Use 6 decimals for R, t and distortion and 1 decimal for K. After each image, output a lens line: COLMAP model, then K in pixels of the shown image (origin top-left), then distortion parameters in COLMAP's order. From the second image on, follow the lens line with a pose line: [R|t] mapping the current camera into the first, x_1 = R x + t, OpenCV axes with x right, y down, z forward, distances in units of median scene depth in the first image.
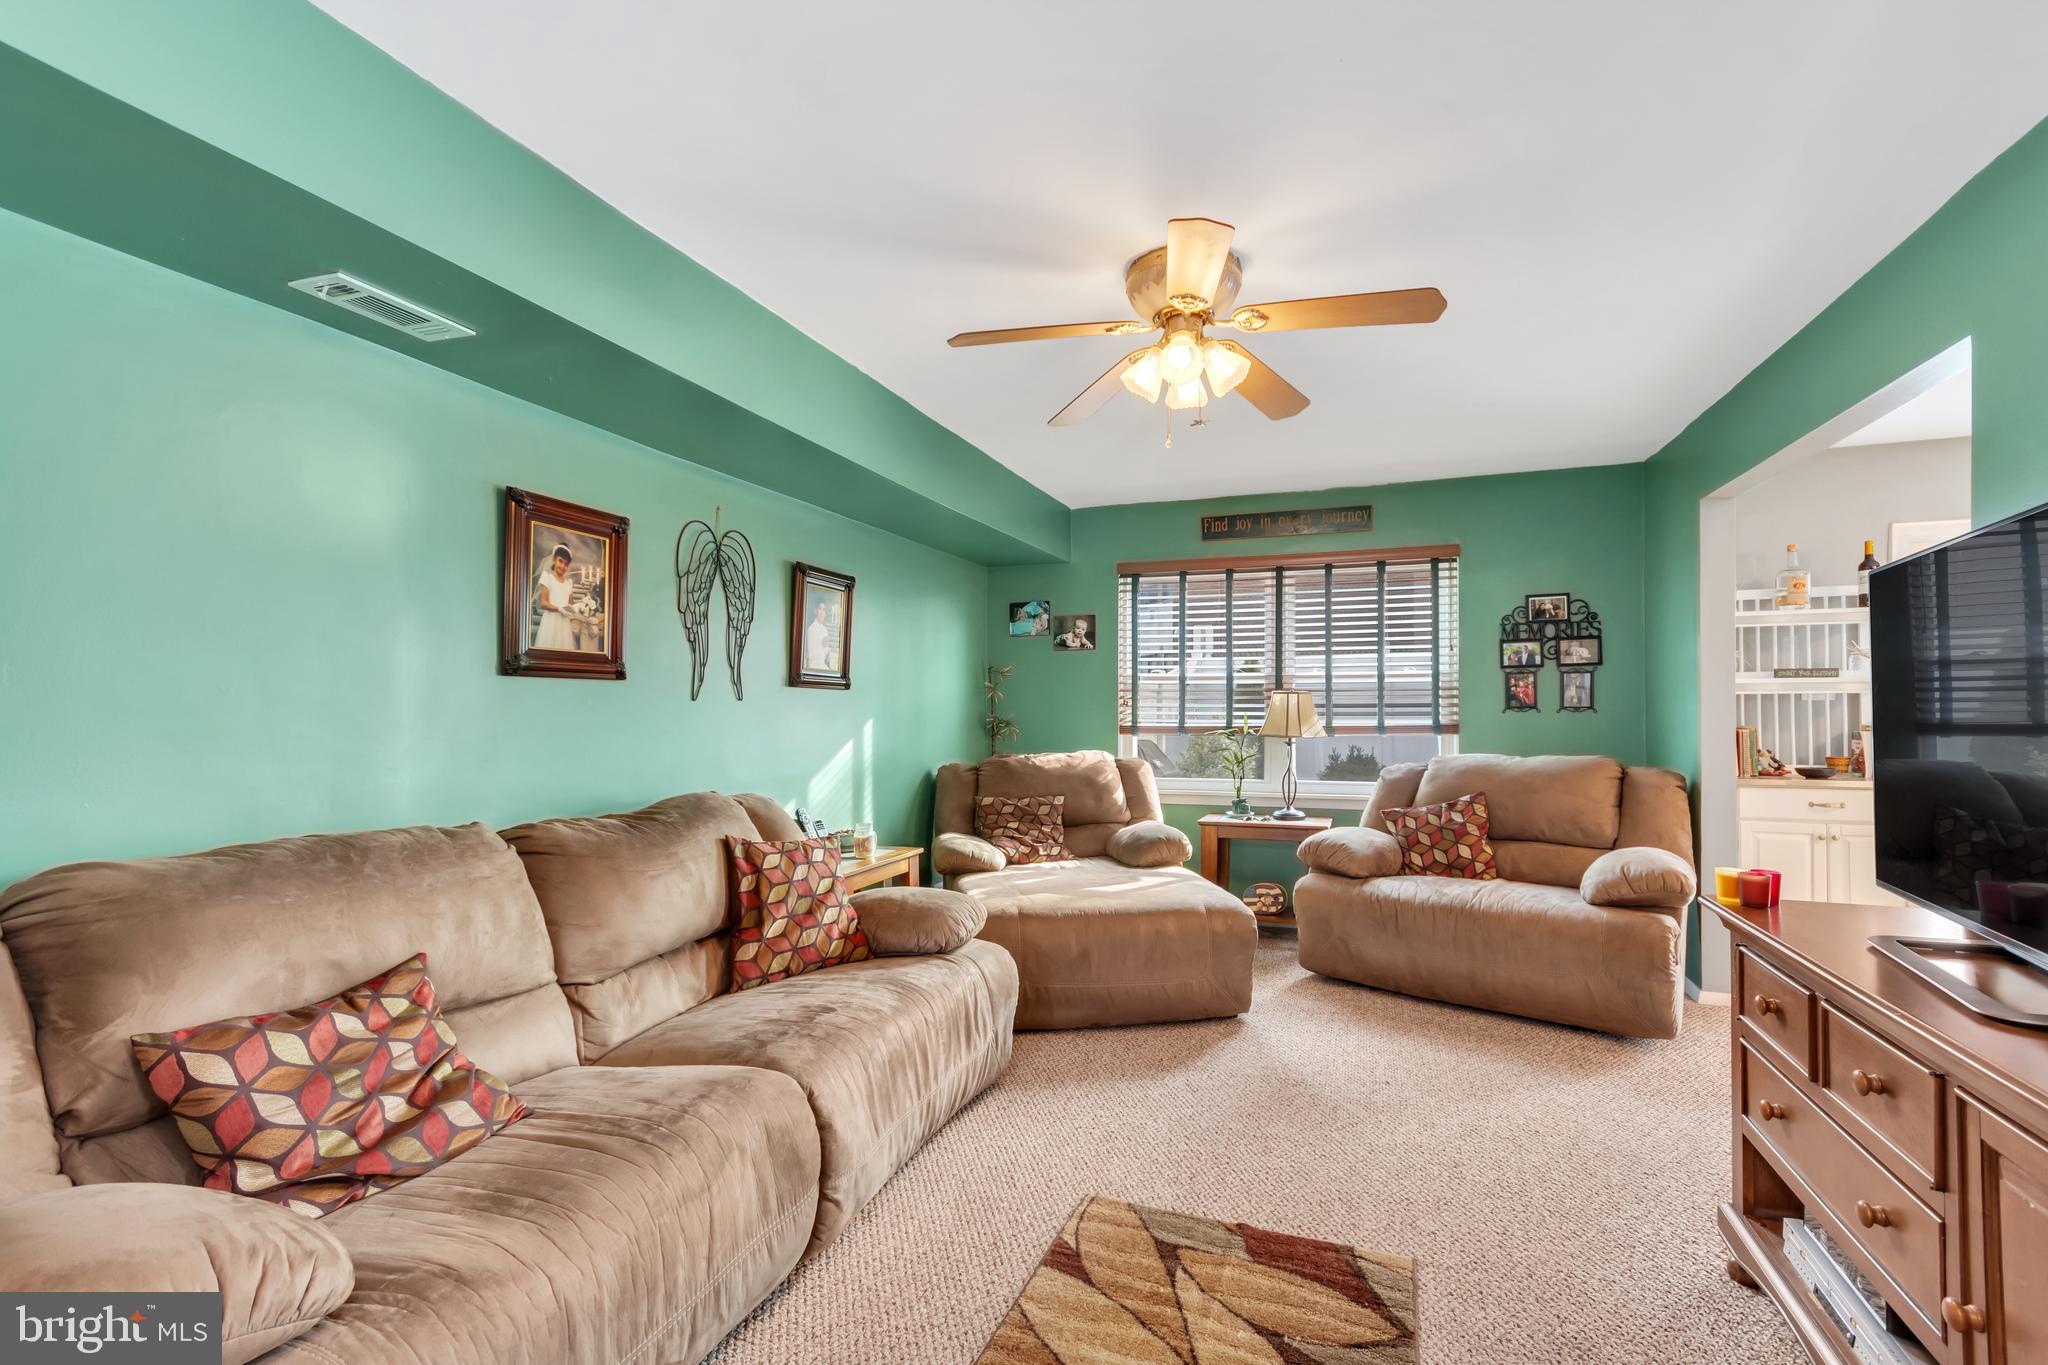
lens RADIAL K [[917.8, 0, 1032.5], [0, 917.8, 690.9], [0, 0, 1]] dist [0.003485, 0.001329]
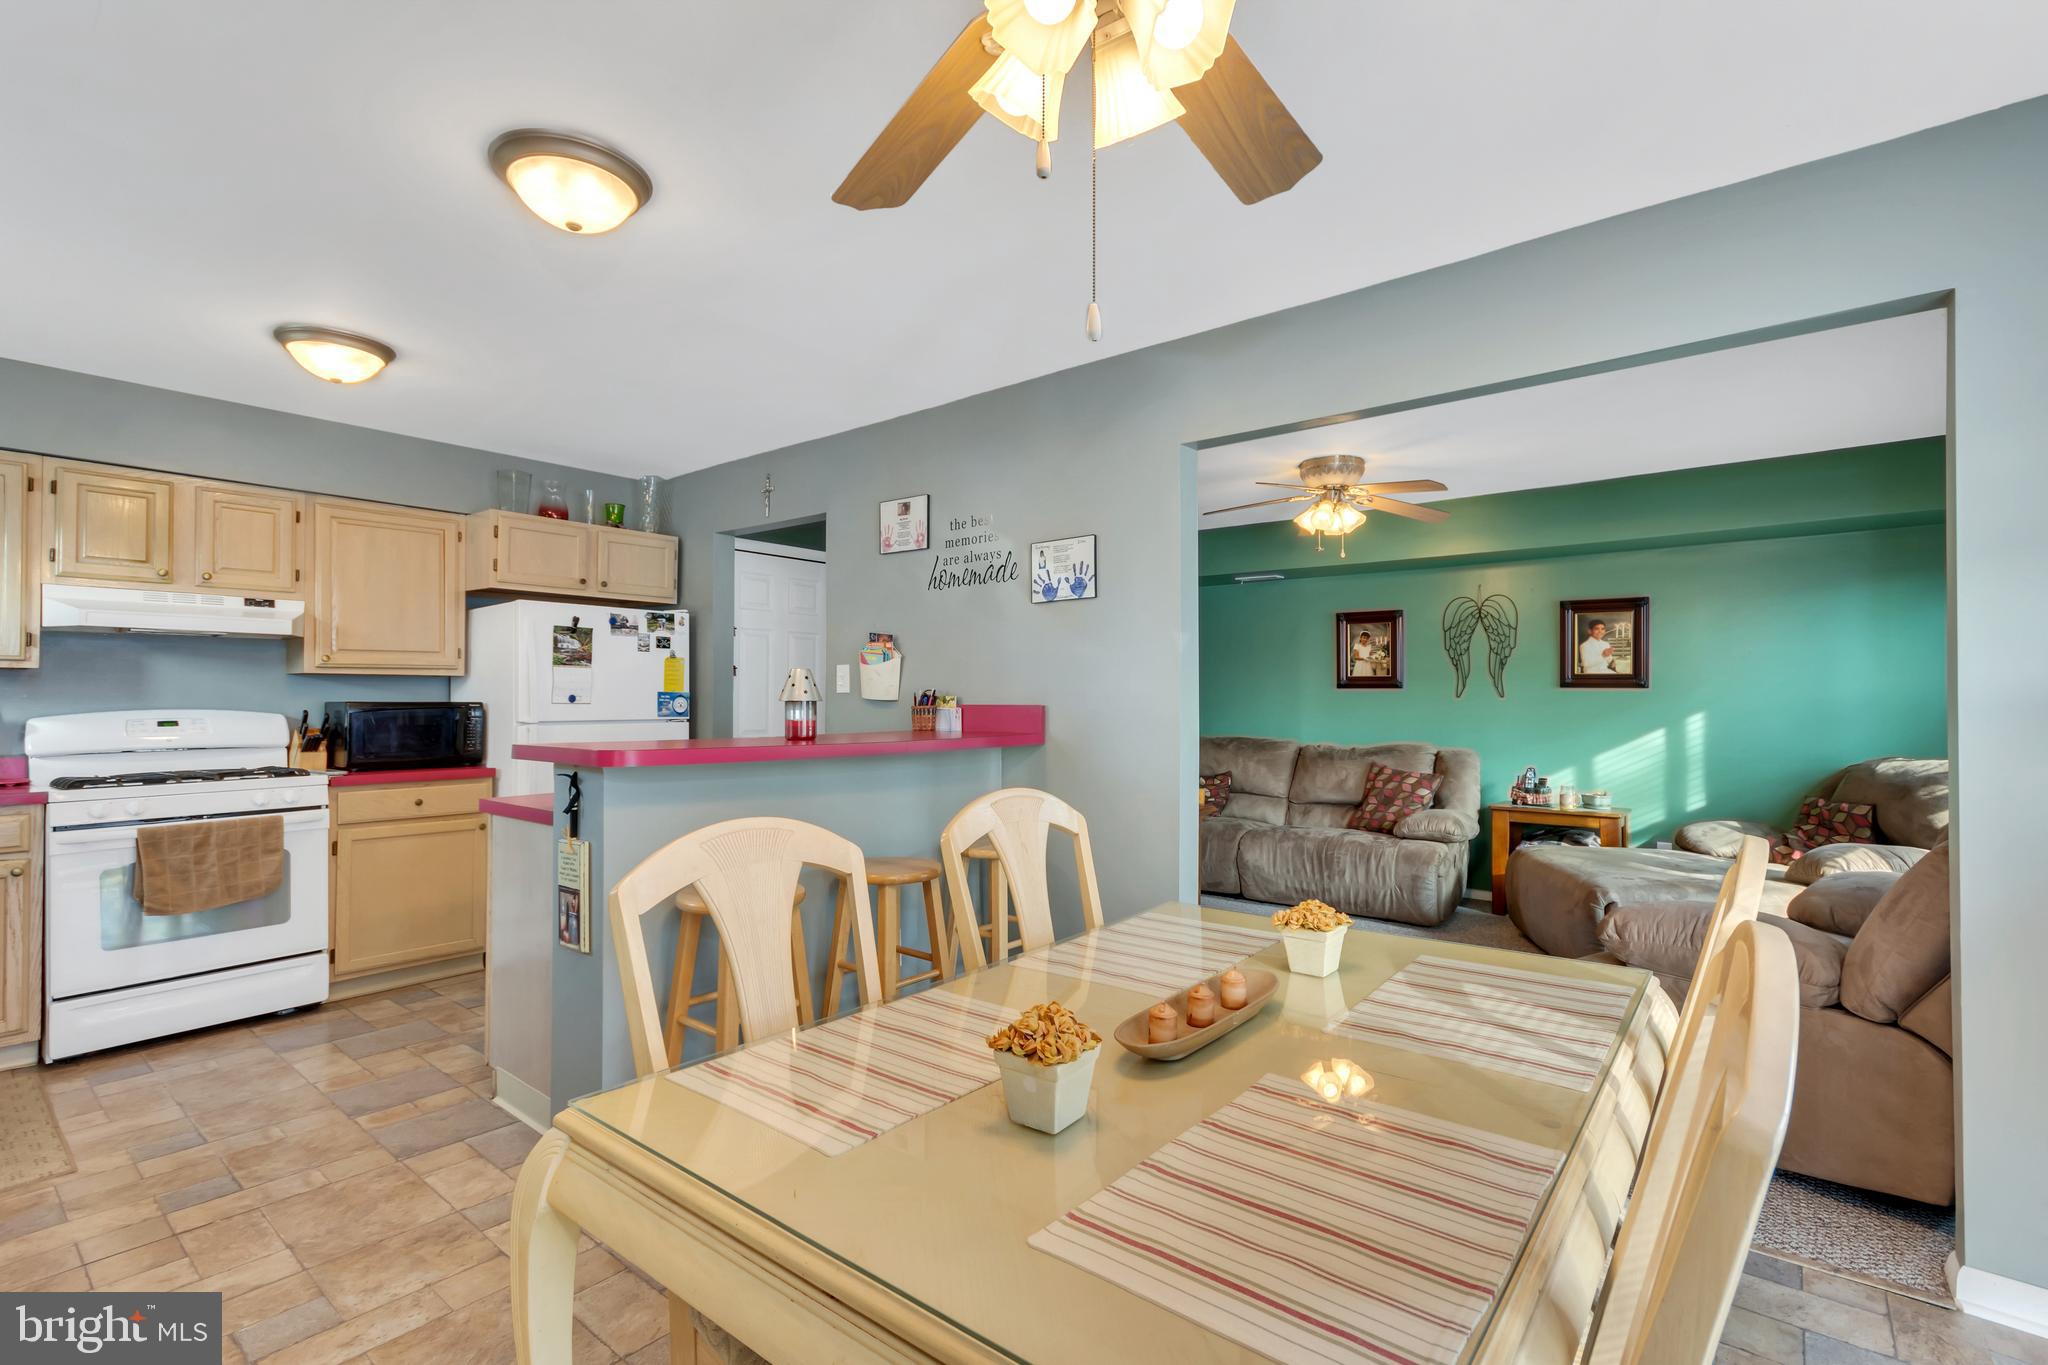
lens RADIAL K [[927.7, 0, 1035.8], [0, 927.7, 684.0], [0, 0, 1]] dist [0.002956, -0.002114]
pose [[-0.313199, -0.016678, -0.949541, 1.897144], [0.016047, 0.999610, -0.022850, 0.014134], [0.949552, -0.022394, -0.312809, 0.916073]]
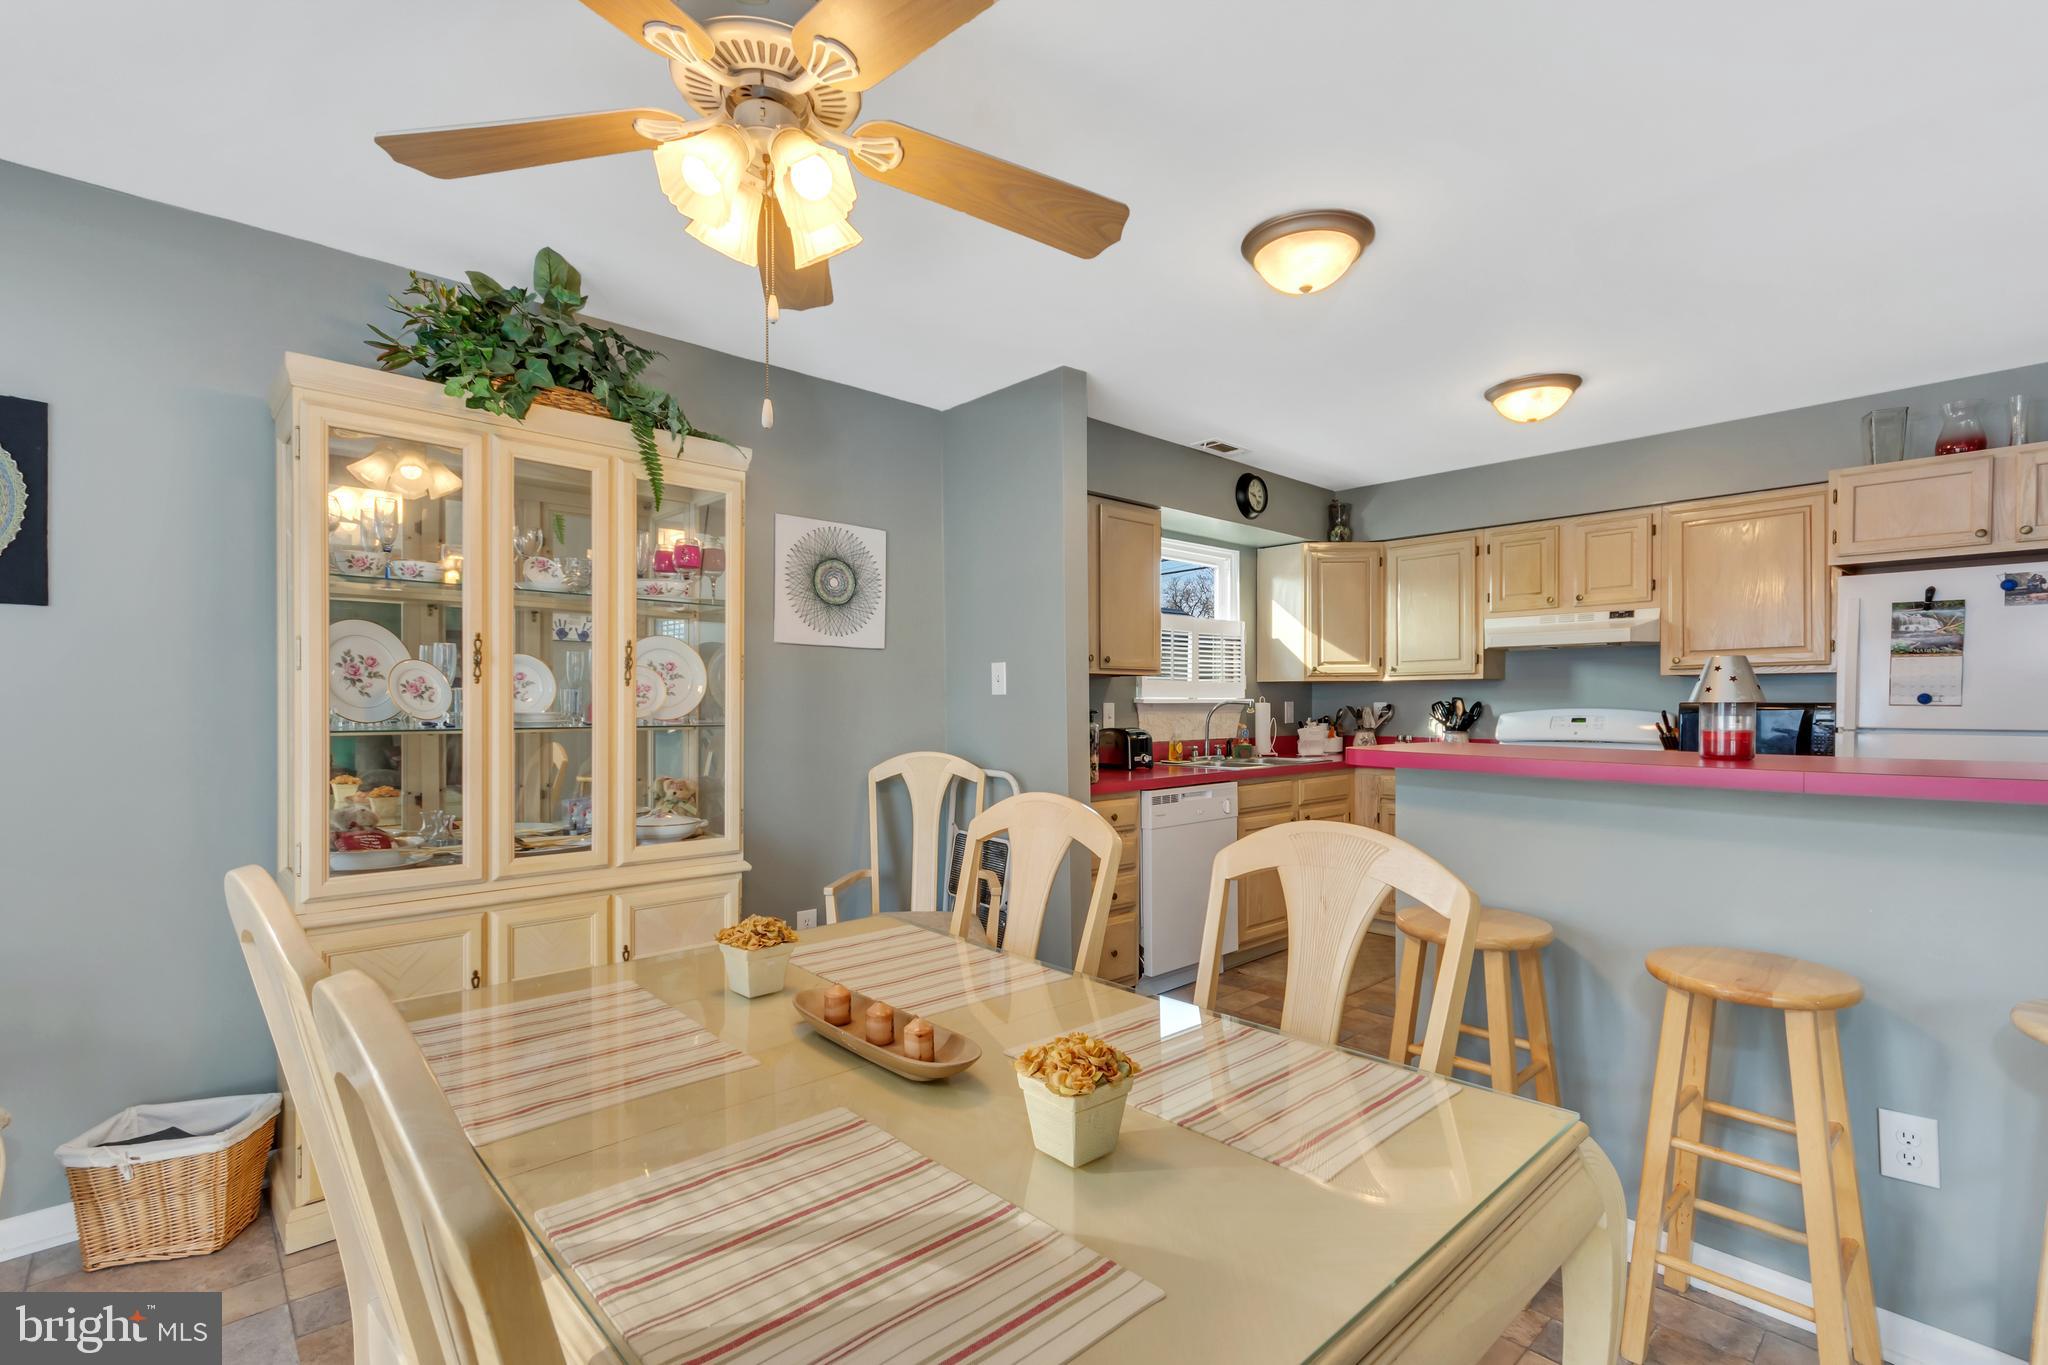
lens RADIAL K [[934.5, 0, 1030.7], [0, 934.5, 697.6], [0, 0, 1]] dist [0.007217, -0.000085]
pose [[-0.891196, 0.002966, 0.453608, 1.124663], [-0.006223, 0.999805, -0.018765, 0.017730], [-0.453575, -0.019546, -0.891004, 1.229846]]
